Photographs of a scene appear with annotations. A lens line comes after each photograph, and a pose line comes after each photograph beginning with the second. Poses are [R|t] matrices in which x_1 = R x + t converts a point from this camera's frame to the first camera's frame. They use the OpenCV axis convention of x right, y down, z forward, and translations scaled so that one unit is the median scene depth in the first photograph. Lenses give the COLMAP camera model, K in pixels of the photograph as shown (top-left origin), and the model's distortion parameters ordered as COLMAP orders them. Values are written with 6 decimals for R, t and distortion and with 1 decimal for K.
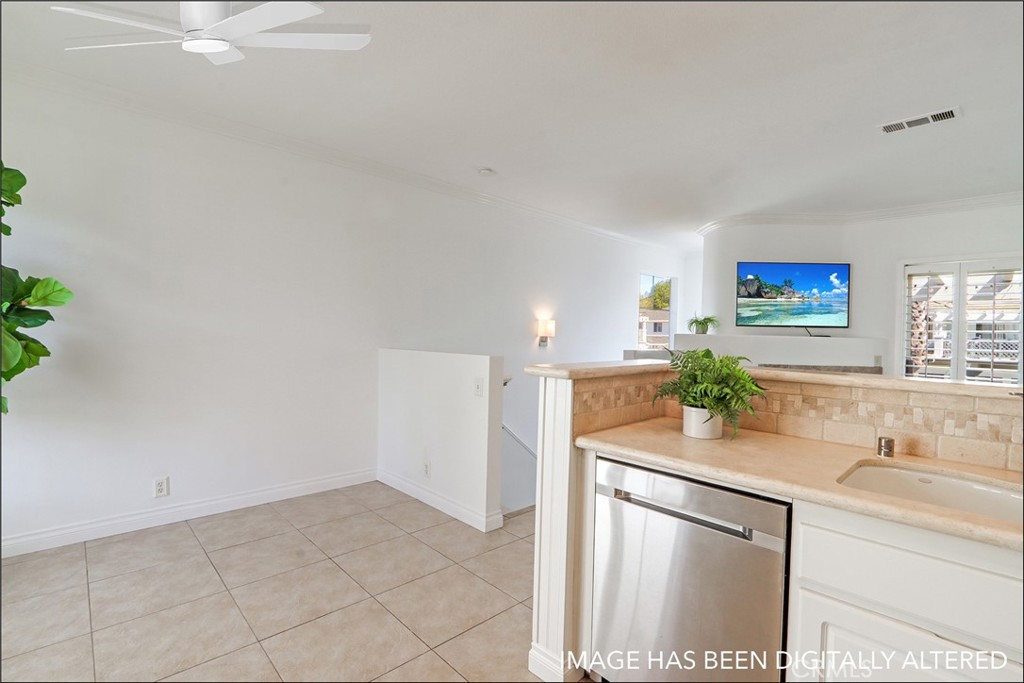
lens RADIAL K [[482.1, 0, 510.5], [0, 482.1, 325.9], [0, 0, 1]] dist [-0.020242, 0.003727]
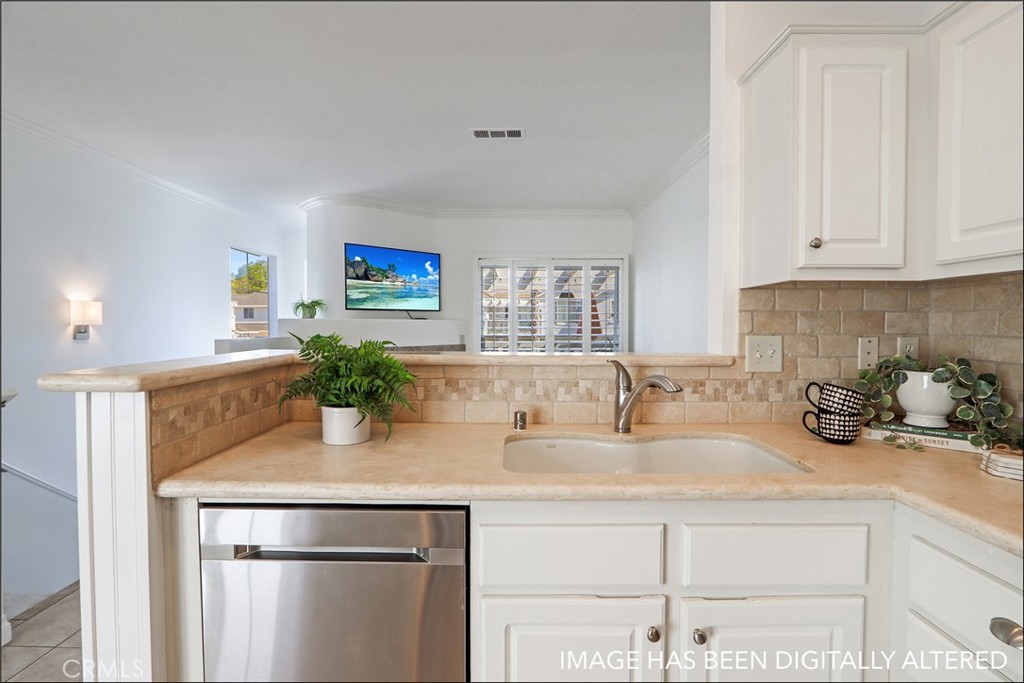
lens RADIAL K [[482.1, 0, 517.9], [0, 482.1, 337.8], [0, 0, 1]] dist [-0.020242, 0.003727]
pose [[0.688907, -0.043470, 0.723545, 0.006756], [0.002103, 0.998316, 0.057976, 0.003409], [-0.724847, -0.038419, 0.687838, 0.089837]]
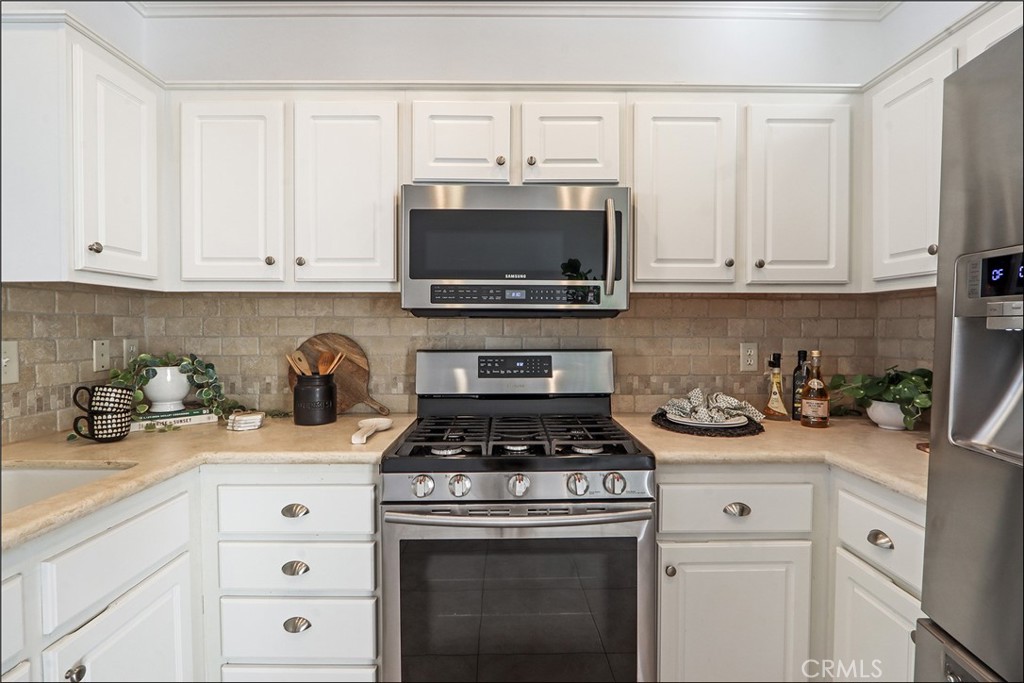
lens RADIAL K [[482.1, 0, 513.6], [0, 482.1, 339.7], [0, 0, 1]] dist [-0.020242, 0.003727]
pose [[-0.725002, -0.040393, 0.687561, -0.045385], [-0.030863, 0.999181, 0.026157, 0.004336], [-0.688055, -0.002256, -0.725655, 0.195980]]
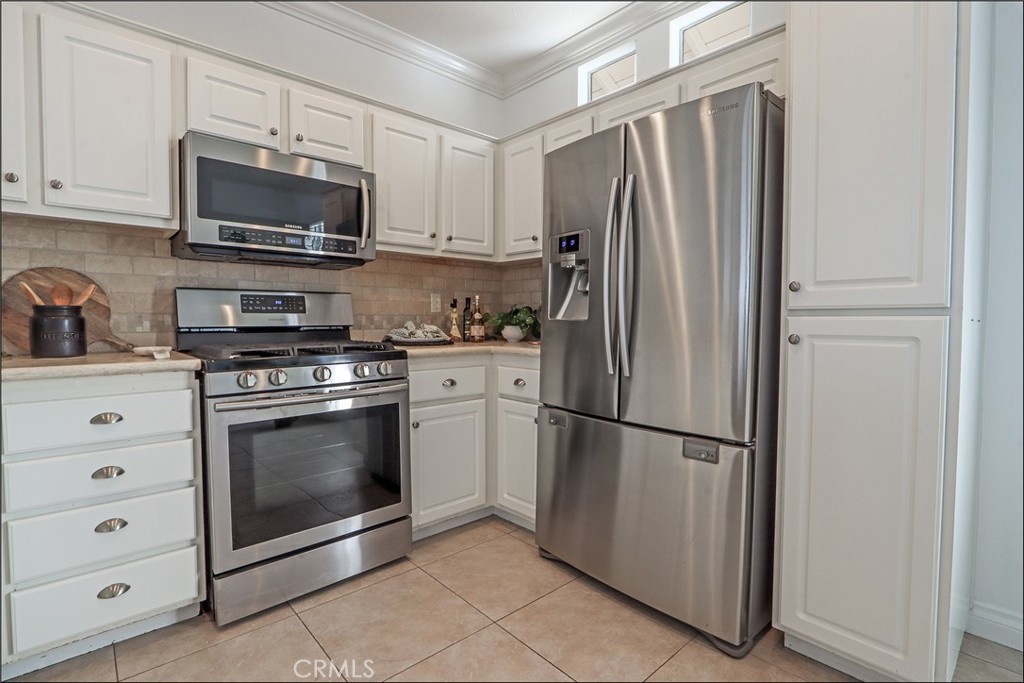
lens RADIAL K [[482.1, 0, 501.8], [0, 482.1, 338.7], [0, 0, 1]] dist [-0.020242, 0.003727]
pose [[-0.998575, -0.028536, 0.045093, -0.020506], [-0.027544, 0.999368, 0.022474, 0.054967], [-0.045705, 0.021200, -0.998730, 0.374661]]
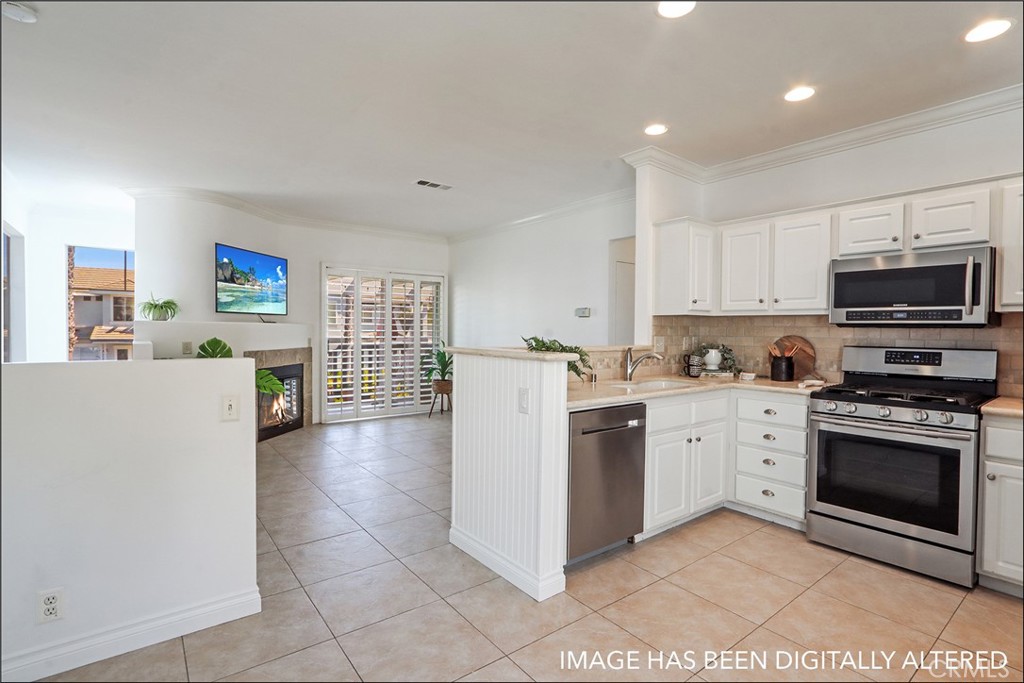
lens RADIAL K [[482.1, 0, 517.3], [0, 482.1, 338.4], [0, 0, 1]] dist [-0.020242, 0.003727]
pose [[0.105479, -0.043377, 0.993475, -0.459595], [-0.023956, 0.998647, 0.046146, -0.005890], [-0.994133, -0.028667, 0.104298, 0.363718]]
